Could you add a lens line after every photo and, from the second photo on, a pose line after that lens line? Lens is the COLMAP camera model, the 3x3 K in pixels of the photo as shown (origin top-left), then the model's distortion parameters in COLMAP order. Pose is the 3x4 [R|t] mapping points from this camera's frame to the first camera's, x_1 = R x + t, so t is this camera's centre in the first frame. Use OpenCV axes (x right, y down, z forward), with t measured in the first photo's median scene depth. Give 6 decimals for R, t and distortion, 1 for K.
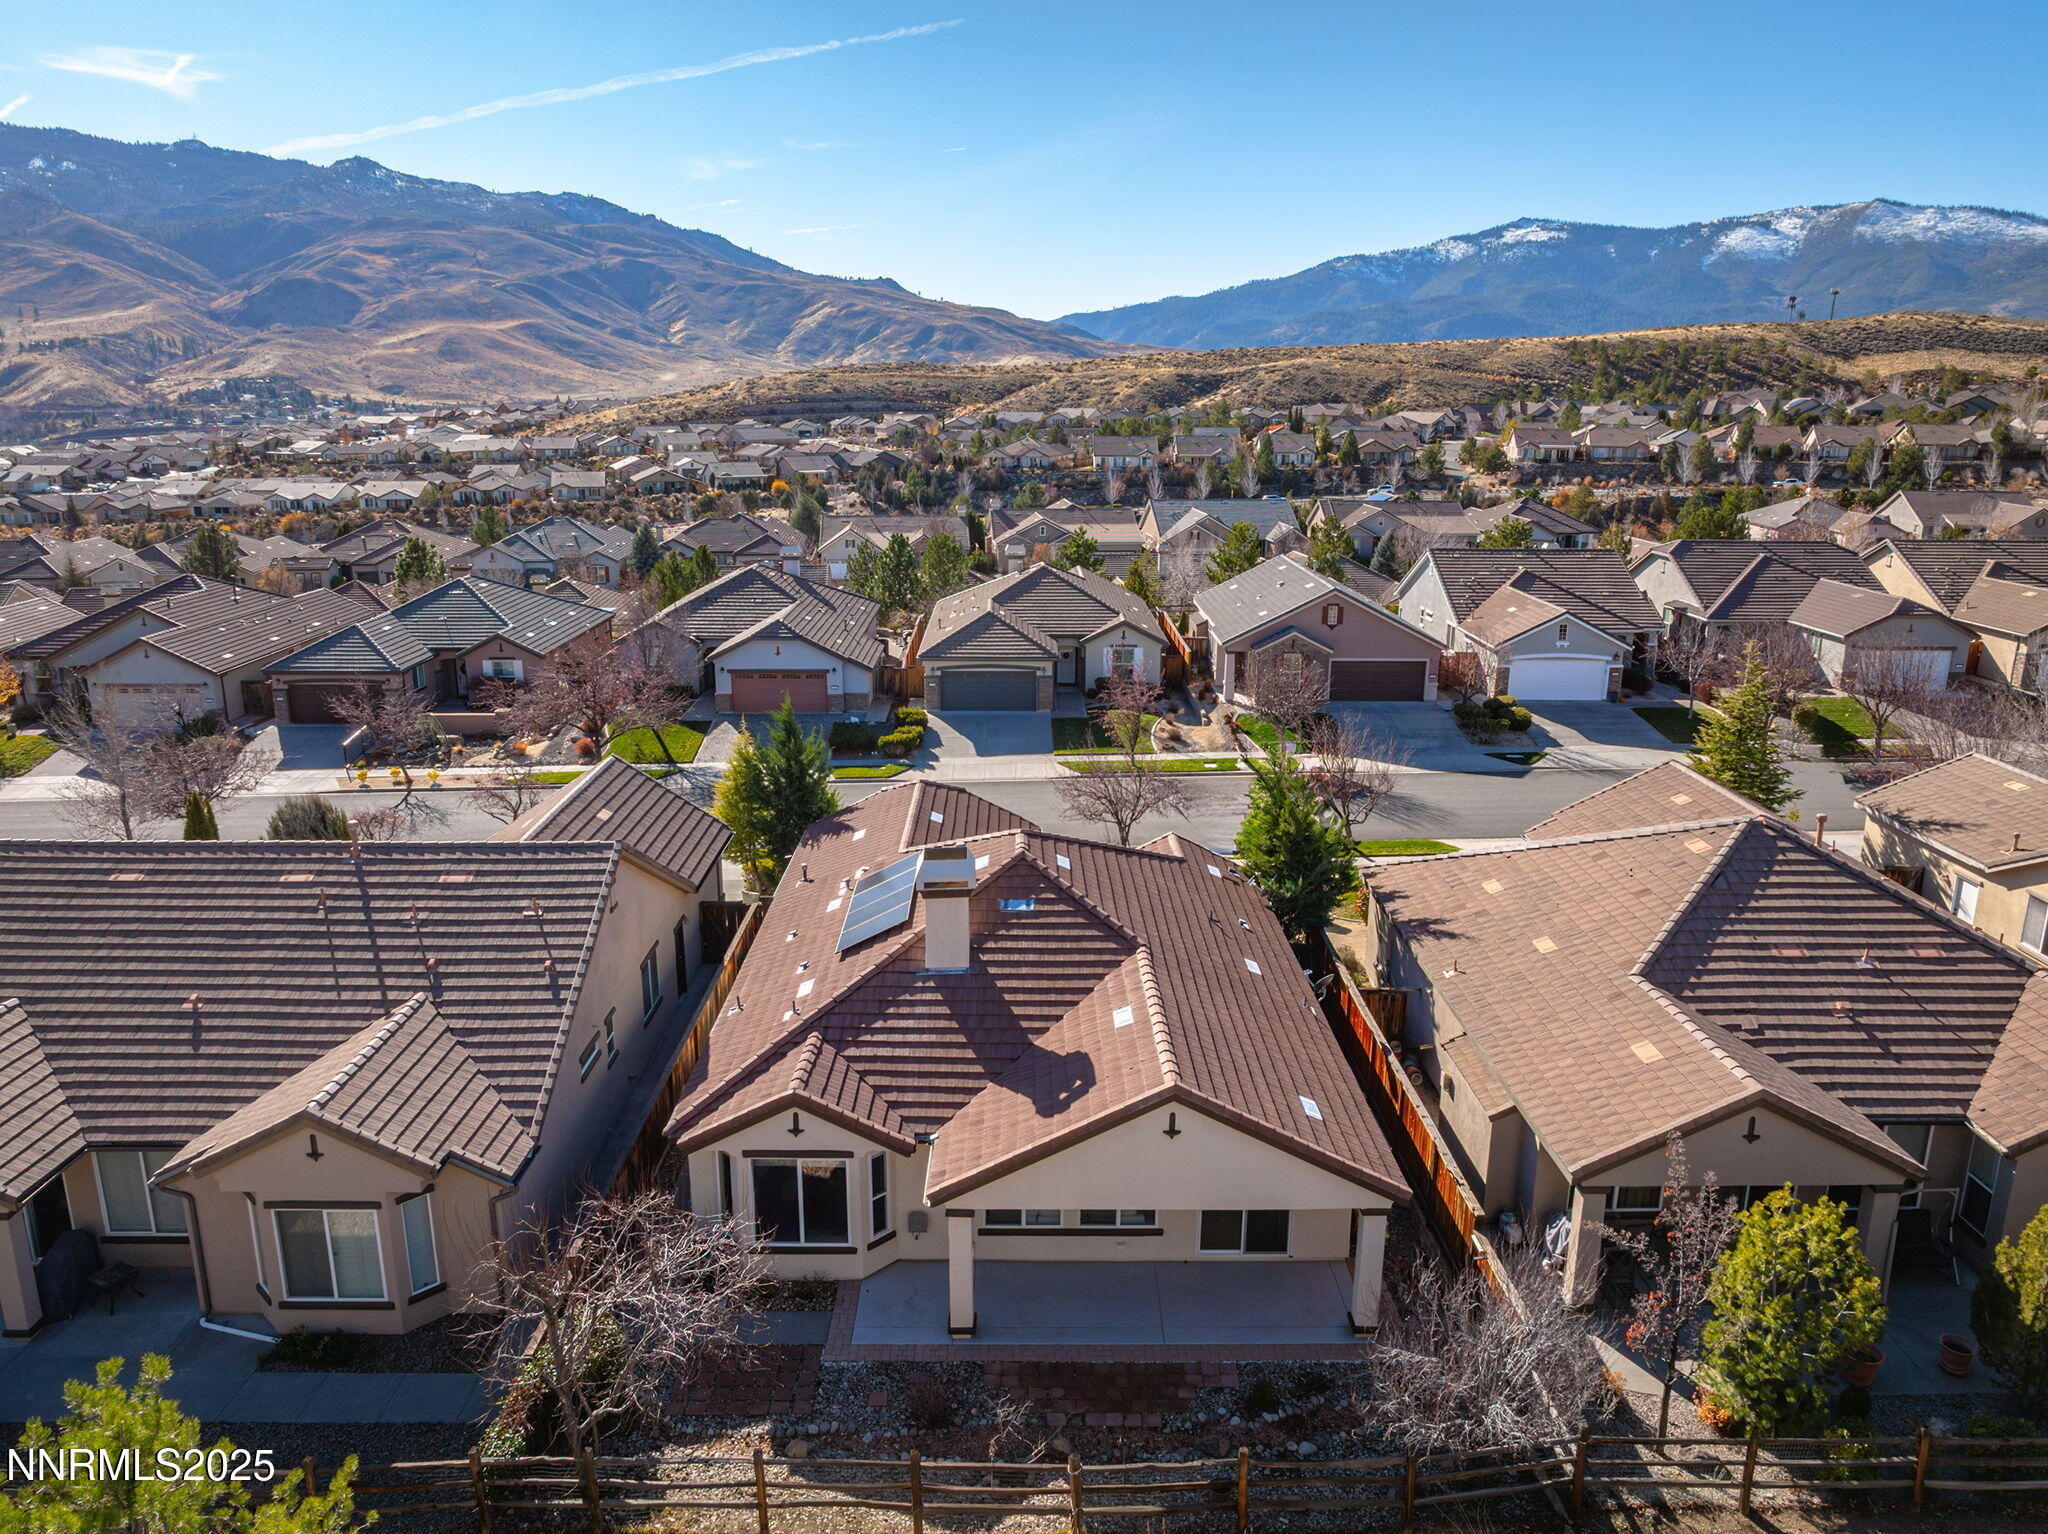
lens RADIAL K [[1437.9, 0, 1023.6], [0, 1437.9, 765.2], [0, 0, 1]] dist [-0.029220, 0.015574]
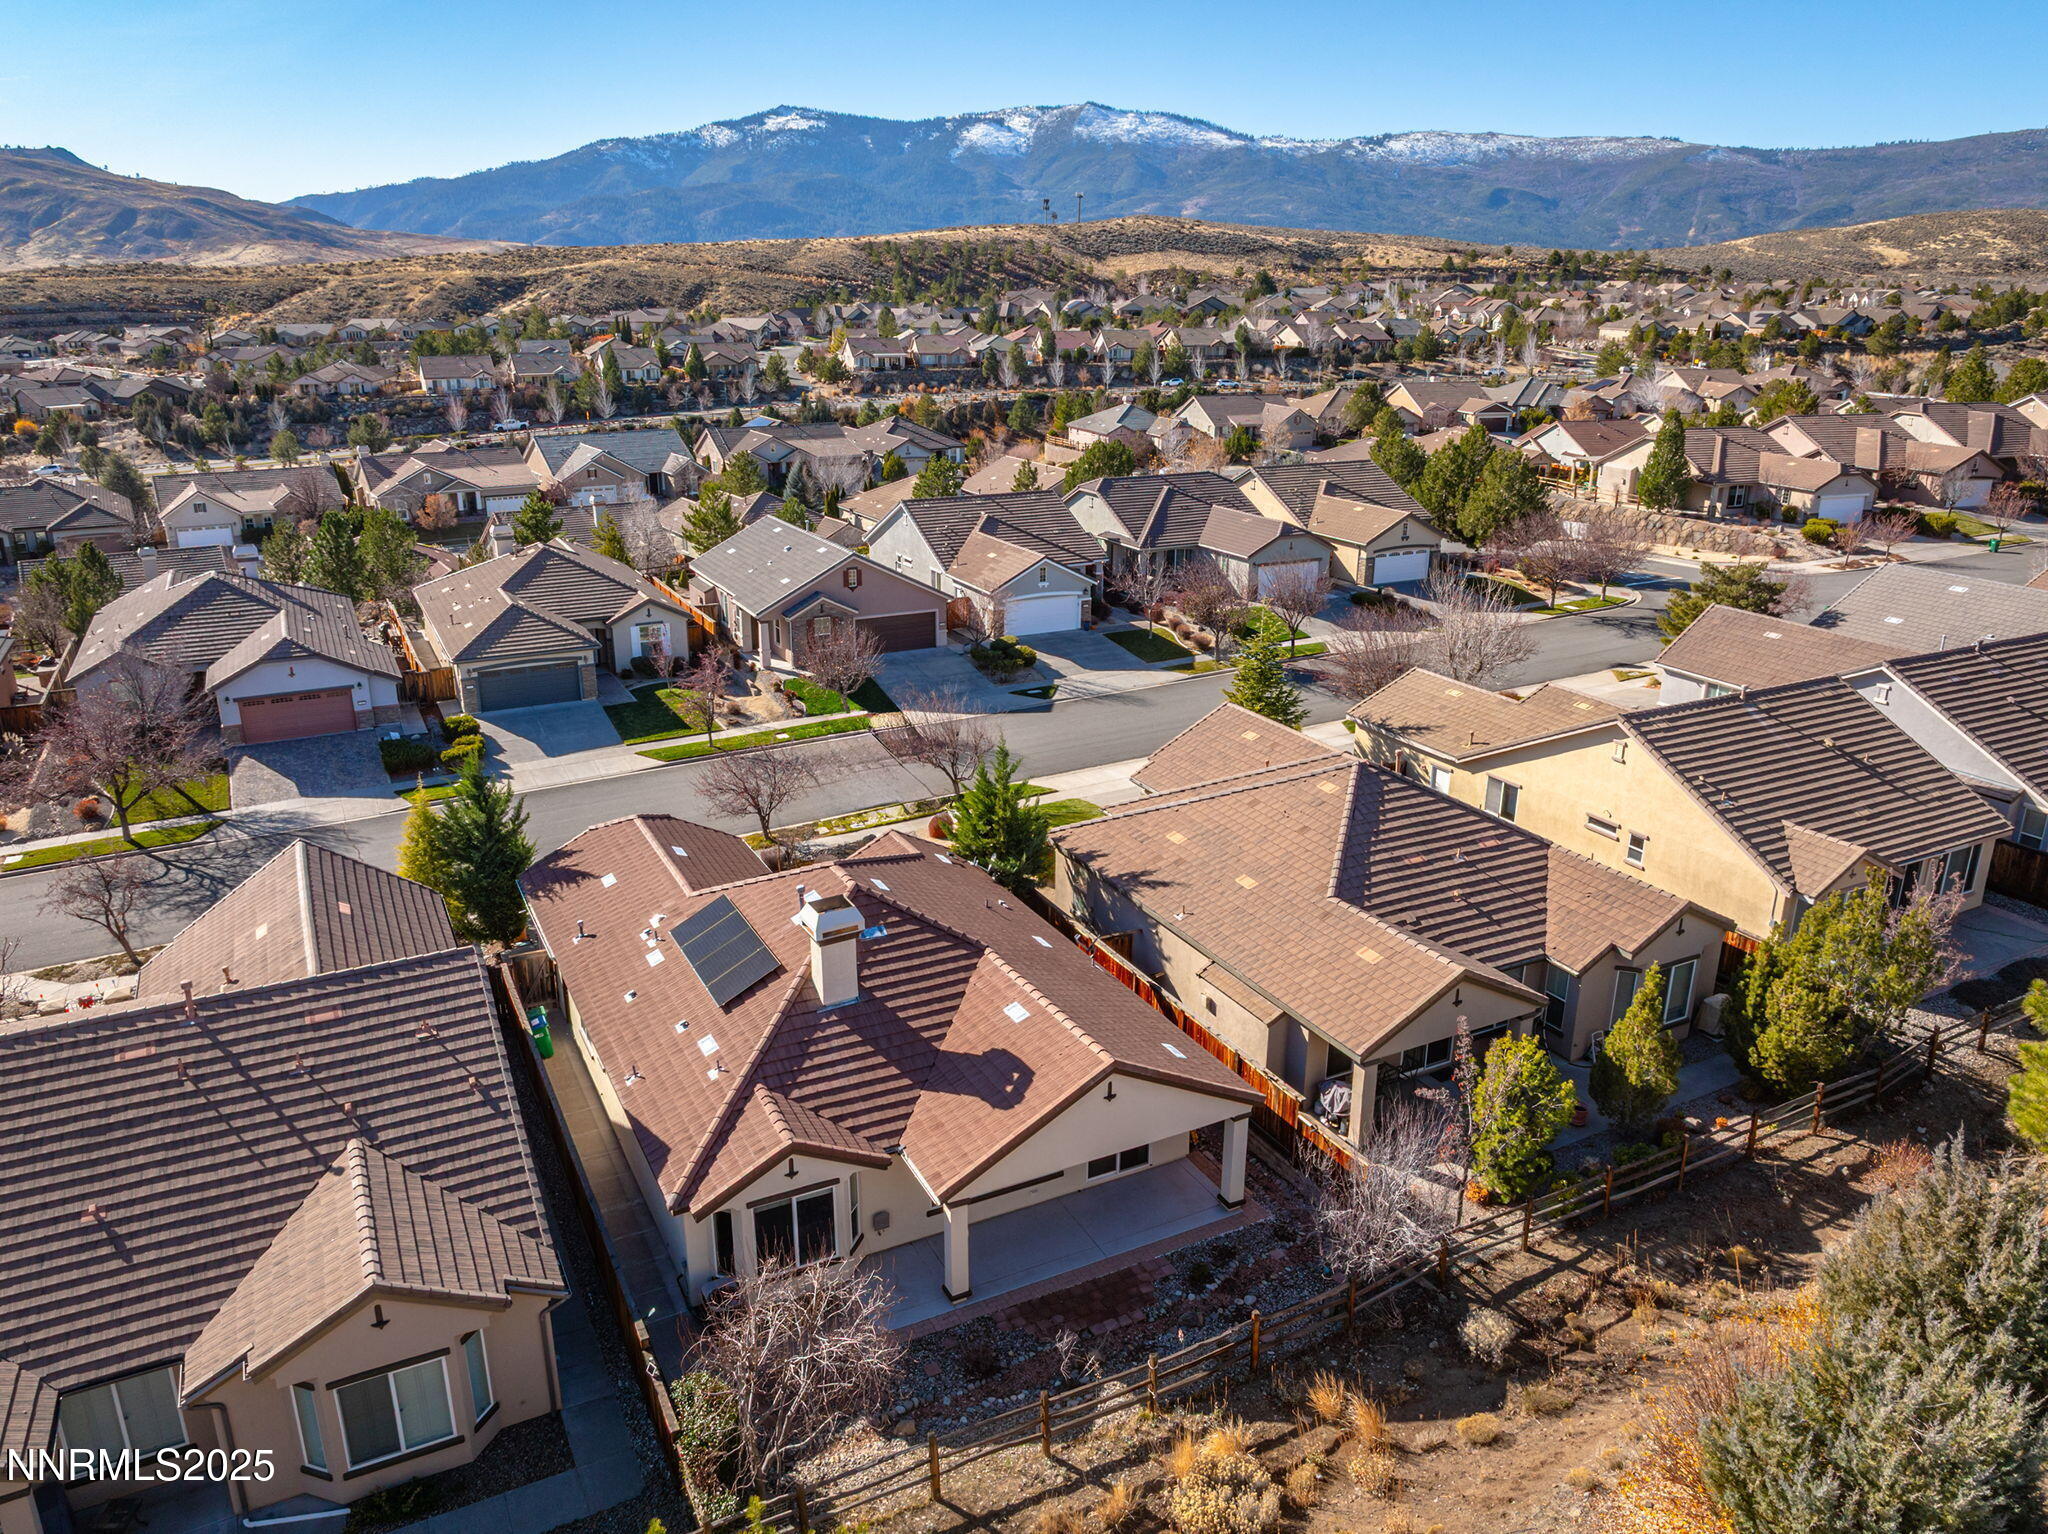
lens RADIAL K [[1437.9, 0, 1021.8], [0, 1437.9, 762.5], [0, 0, 1]] dist [-0.029220, 0.015574]
pose [[0.891792, -0.144978, 0.428589, -0.166121], [0.114964, 0.988791, 0.095265, -0.059573], [-0.437596, -0.035684, 0.898463, -0.036000]]
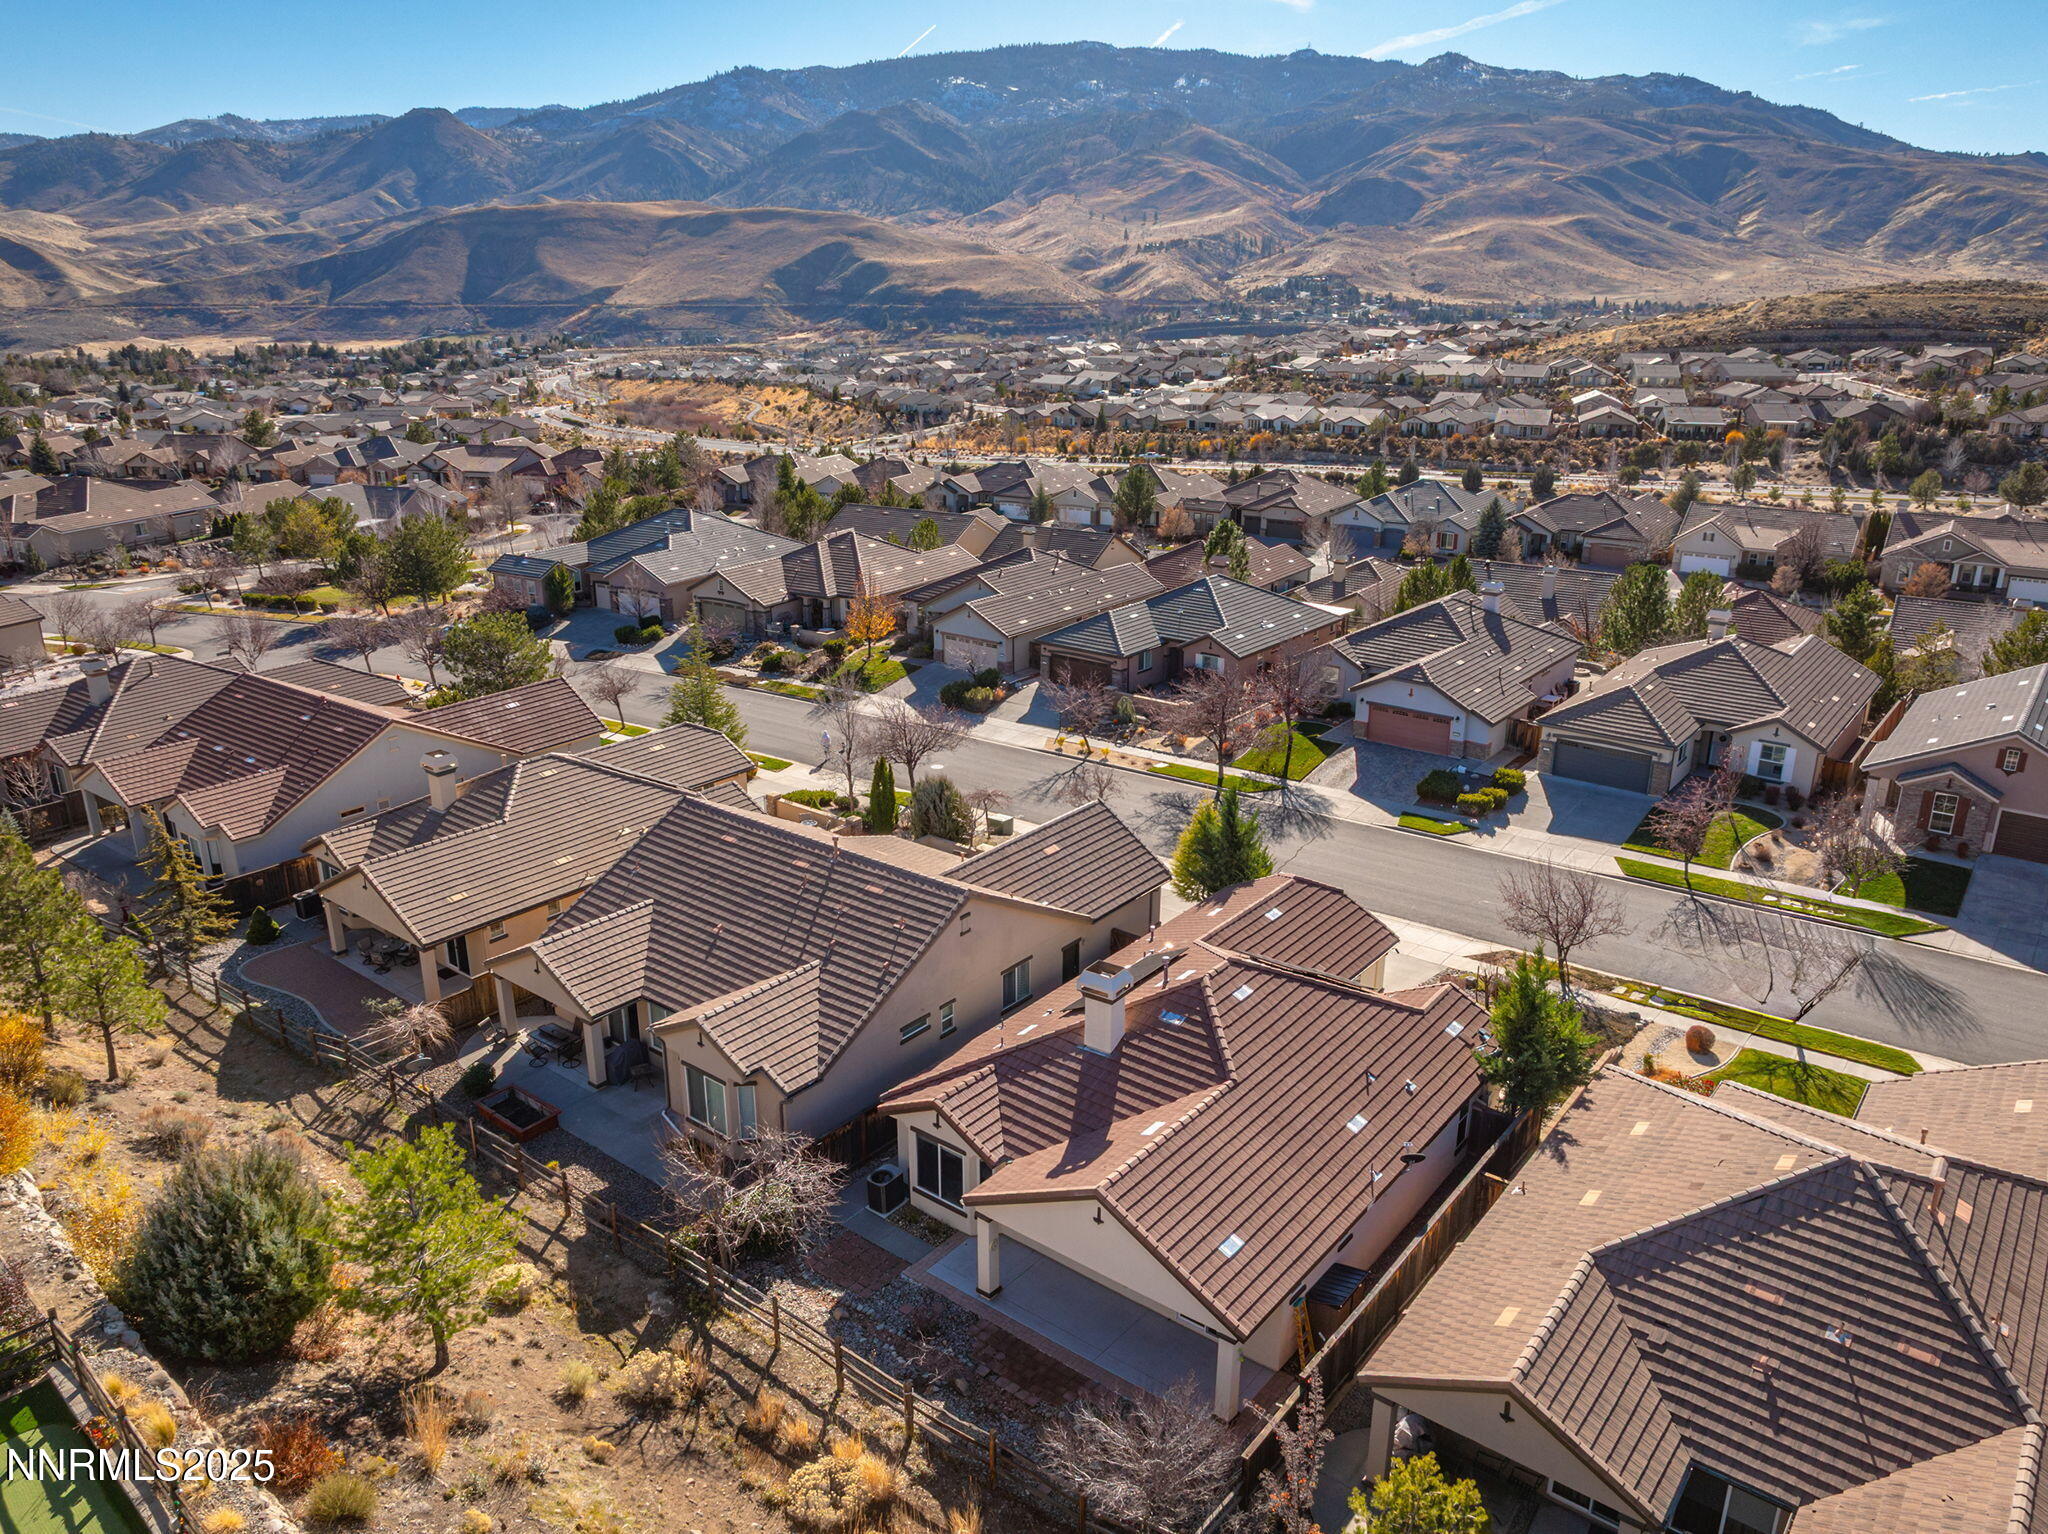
lens RADIAL K [[1437.9, 0, 1025.3], [0, 1437.9, 766.9], [0, 0, 1]] dist [-0.029220, 0.015574]
pose [[0.781420, 0.199334, -0.591311, 0.277407], [-0.158103, 0.979931, 0.121406, -0.118572], [0.603644, -0.001381, 0.797253, -0.055409]]
